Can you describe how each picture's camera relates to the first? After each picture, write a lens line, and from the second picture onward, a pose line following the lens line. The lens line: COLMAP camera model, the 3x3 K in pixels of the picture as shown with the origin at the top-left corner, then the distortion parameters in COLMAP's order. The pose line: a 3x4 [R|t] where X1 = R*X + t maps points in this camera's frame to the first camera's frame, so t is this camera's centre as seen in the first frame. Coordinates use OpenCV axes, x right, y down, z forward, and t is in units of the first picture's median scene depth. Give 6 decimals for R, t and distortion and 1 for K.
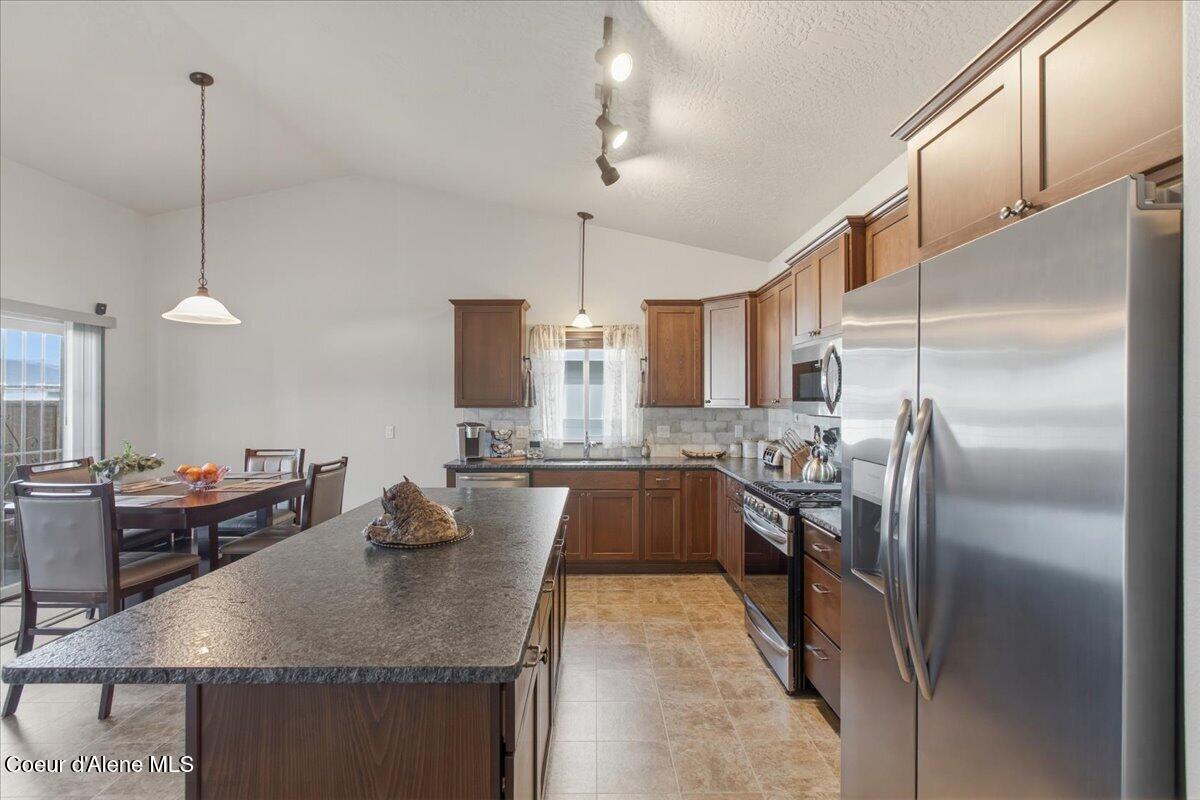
lens RADIAL K [[536.4, 0, 601.0], [0, 536.4, 401.3], [0, 0, 1]] dist [-0.003444, 0.000734]
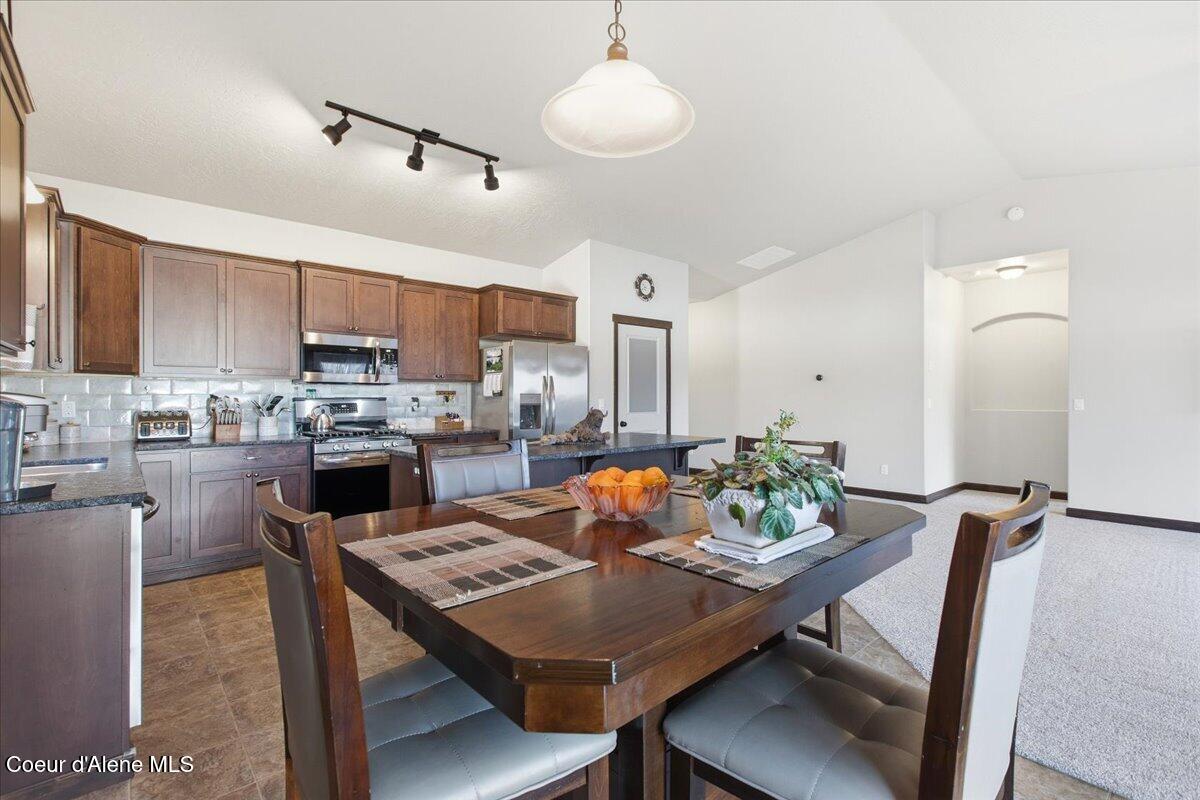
lens RADIAL K [[536.4, 0, 600.4], [0, 536.4, 394.6], [0, 0, 1]] dist [-0.003444, 0.000734]
pose [[-0.653920, 0.003219, 0.756557, -0.821769], [0.001471, 0.999994, -0.002984, 0.045193], [-0.756562, -0.000838, -0.653921, 0.996500]]
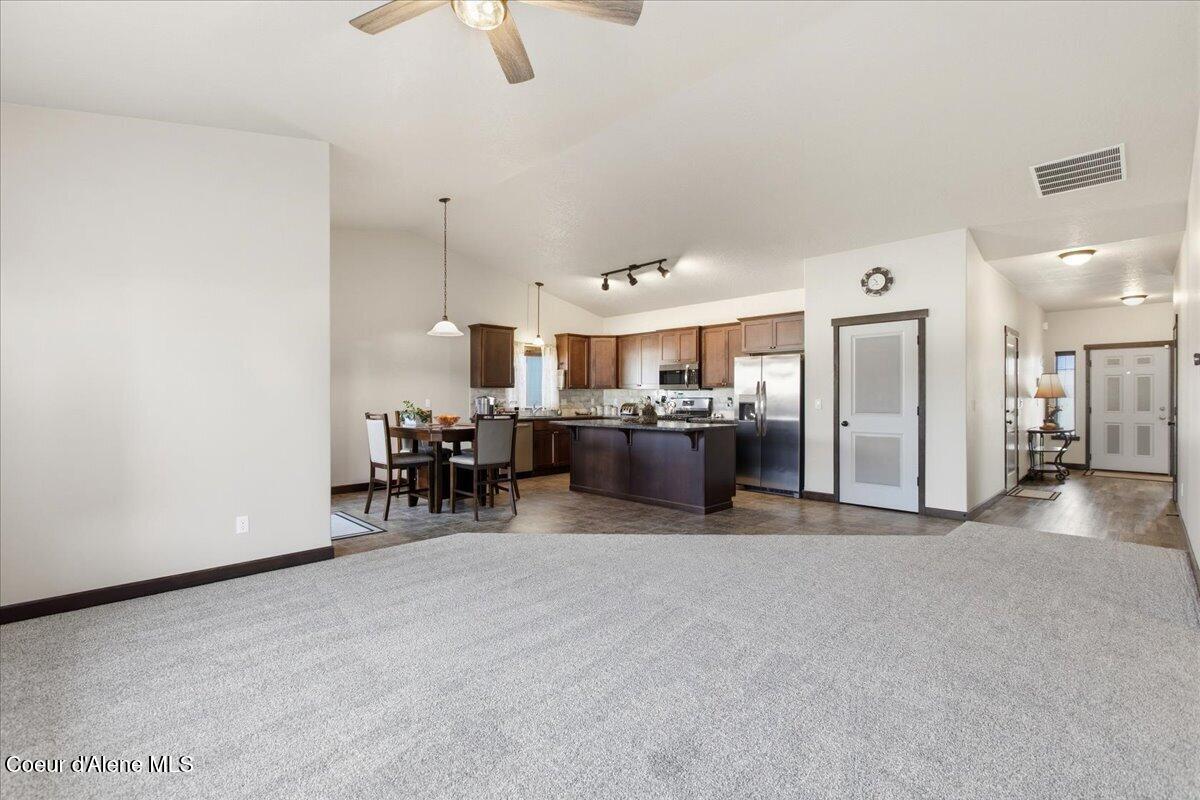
lens RADIAL K [[536.4, 0, 595.9], [0, 536.4, 401.4], [0, 0, 1]] dist [-0.003444, 0.000734]
pose [[0.729333, -0.003022, 0.684152, -1.260941], [-0.000936, 0.999985, 0.005414, 0.050497], [-0.684158, -0.004589, 0.729319, -0.526001]]
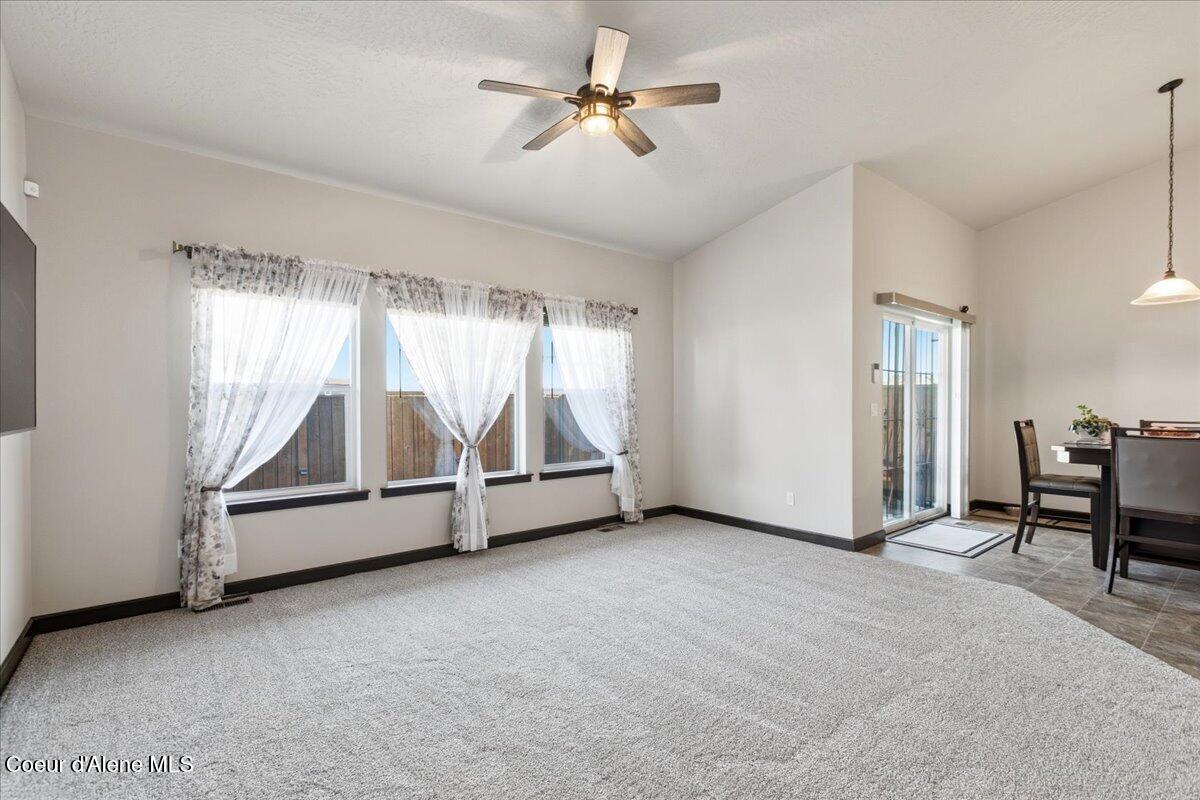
lens RADIAL K [[536.4, 0, 588.6], [0, 536.4, 403.9], [0, 0, 1]] dist [-0.003444, 0.000734]
pose [[0.604346, 0.006761, -0.796693, -0.455112], [0.001203, 0.999955, 0.009399, 0.044620], [0.796721, -0.006639, 0.604311, -0.525999]]
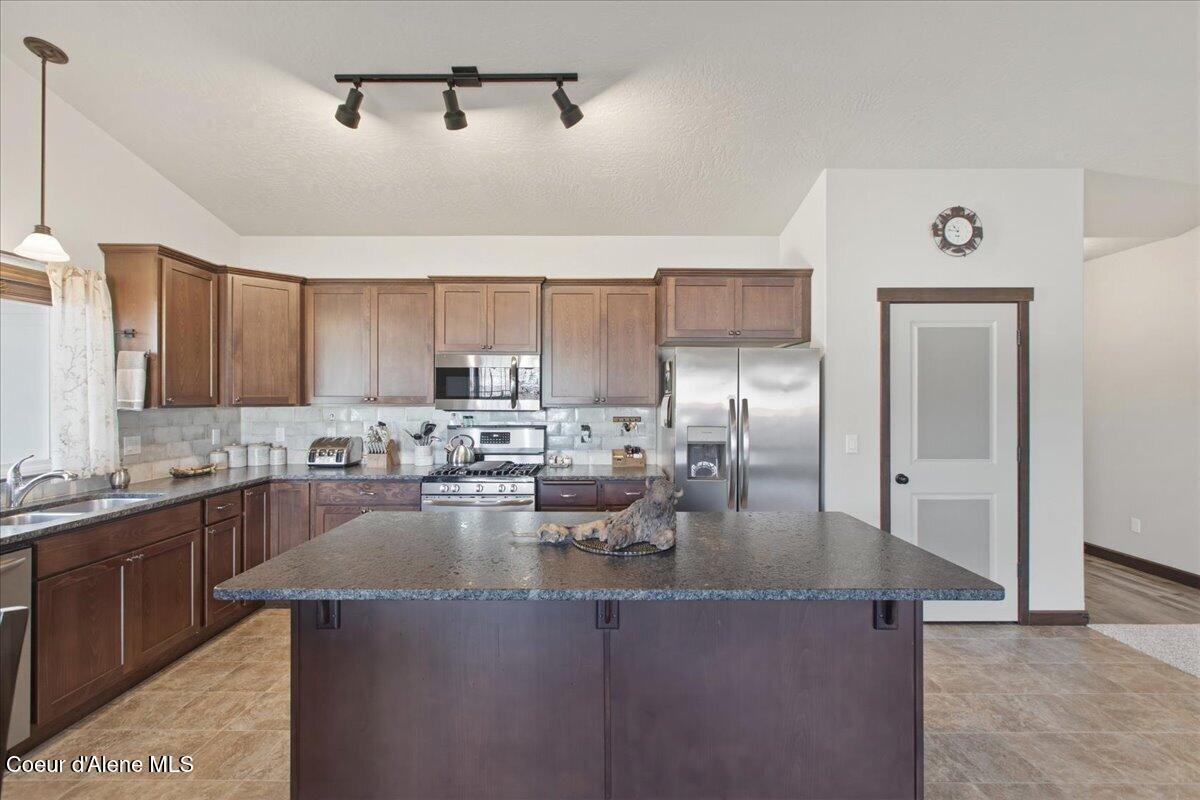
lens RADIAL K [[536.4, 0, 598.5], [0, 536.4, 395.8], [0, 0, 1]] dist [-0.003444, 0.000734]
pose [[0.017915, 0.004407, 0.999830, -0.606391], [-0.000485, 0.999990, -0.004399, -0.001783], [-0.999839, -0.000406, 0.017917, 0.481425]]
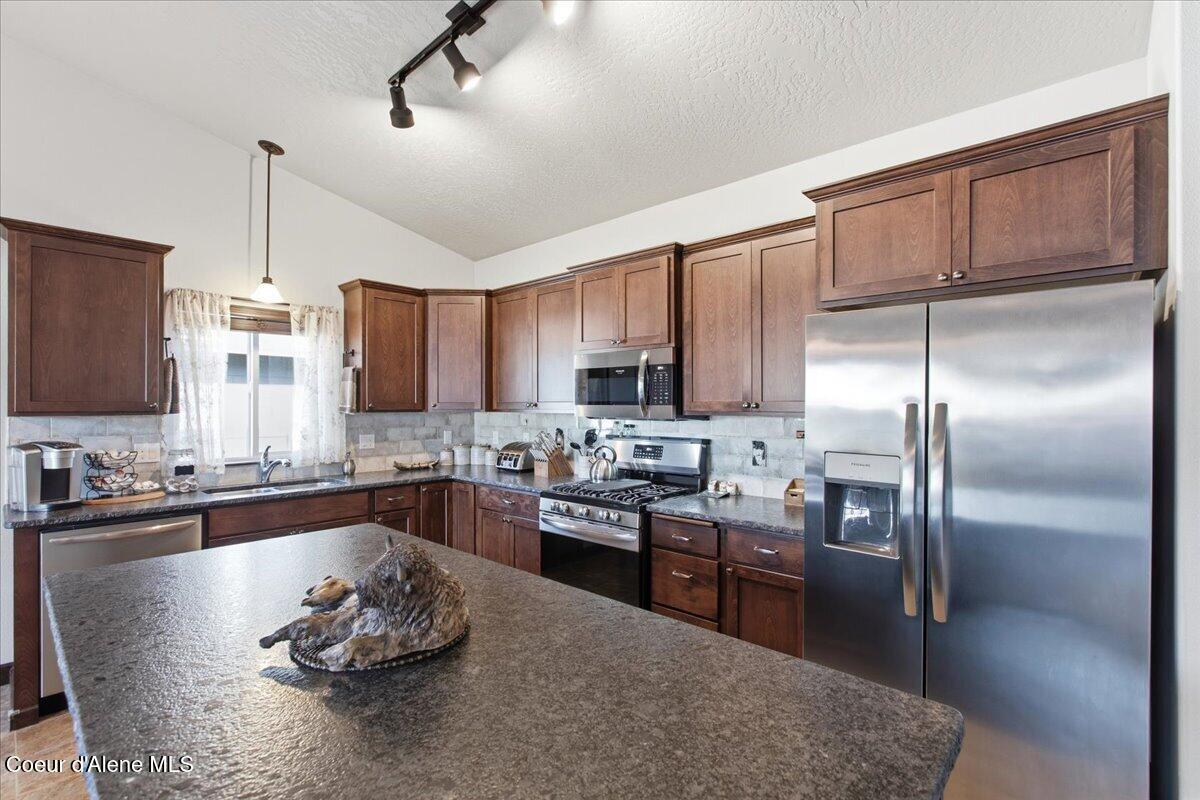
lens RADIAL K [[536.4, 0, 599.3], [0, 536.4, 403.9], [0, 0, 1]] dist [-0.003444, 0.000734]
pose [[0.680759, 0.002586, 0.732502, -0.282144], [0.000084, 0.999993, -0.003609, 0.001406], [-0.732507, 0.002519, 0.680755, 0.200988]]
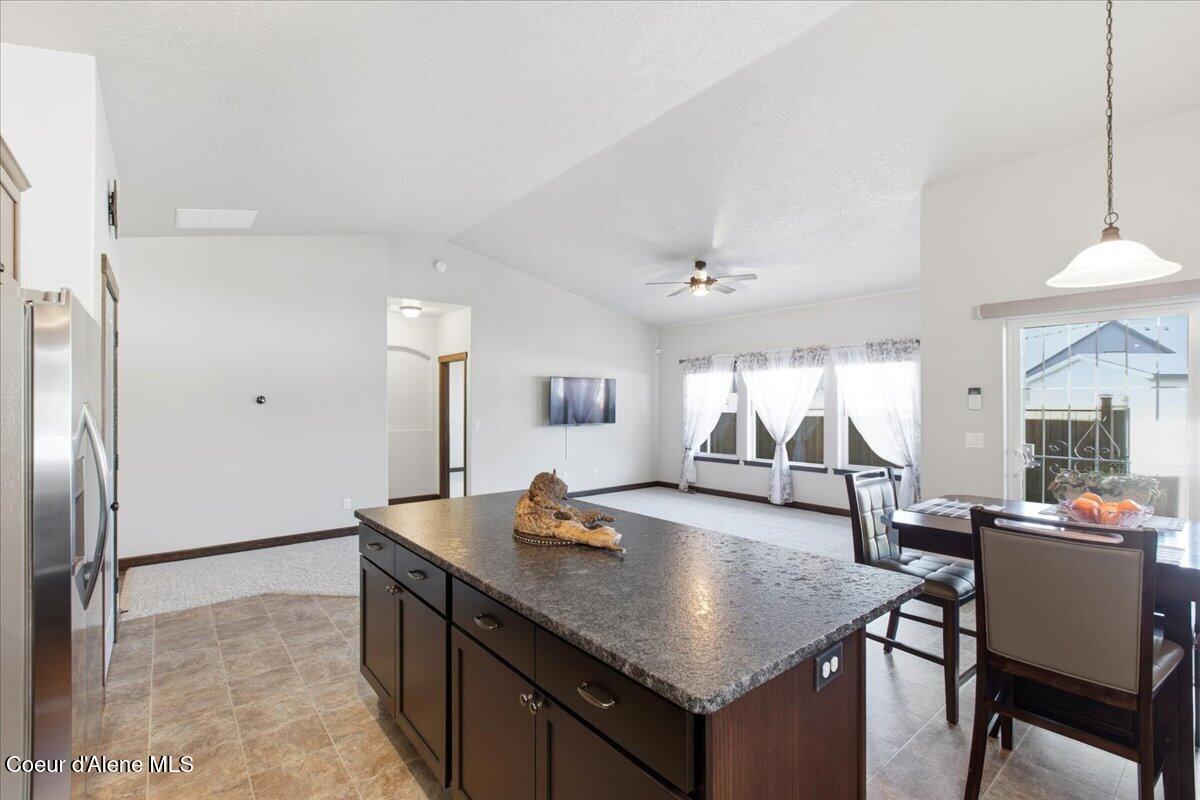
lens RADIAL K [[536.4, 0, 602.4], [0, 536.4, 404.1], [0, 0, 1]] dist [-0.003444, 0.000734]
pose [[-0.781176, 0.003081, -0.624304, 0.135277], [0.003213, 0.999994, 0.000914, 0.000850], [0.624303, -0.001292, -0.781181, 0.883103]]
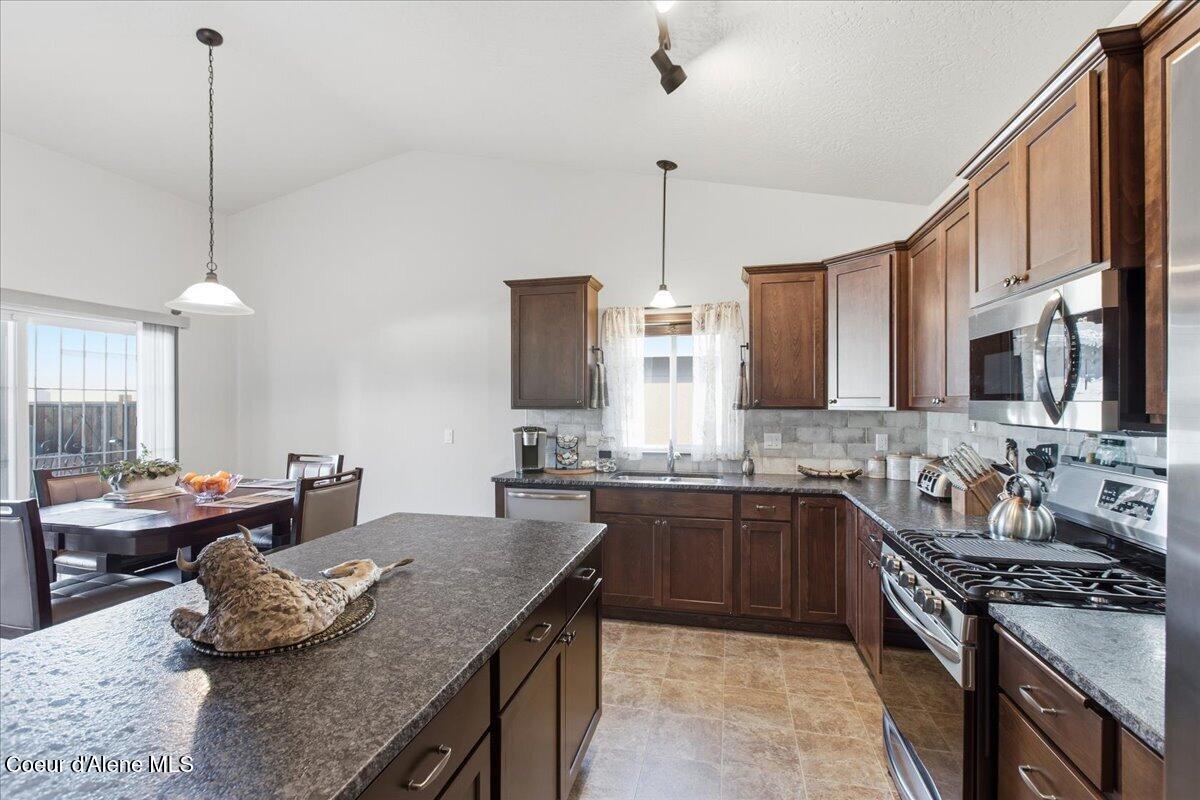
lens RADIAL K [[536.4, 0, 600.4], [0, 536.4, 404.3], [0, 0, 1]] dist [-0.003444, 0.000734]
pose [[0.969432, 0.000322, -0.245359, 0.075646], [0.000845, 0.999989, 0.004652, 0.000780], [0.245358, -0.004717, 0.969421, 0.233220]]
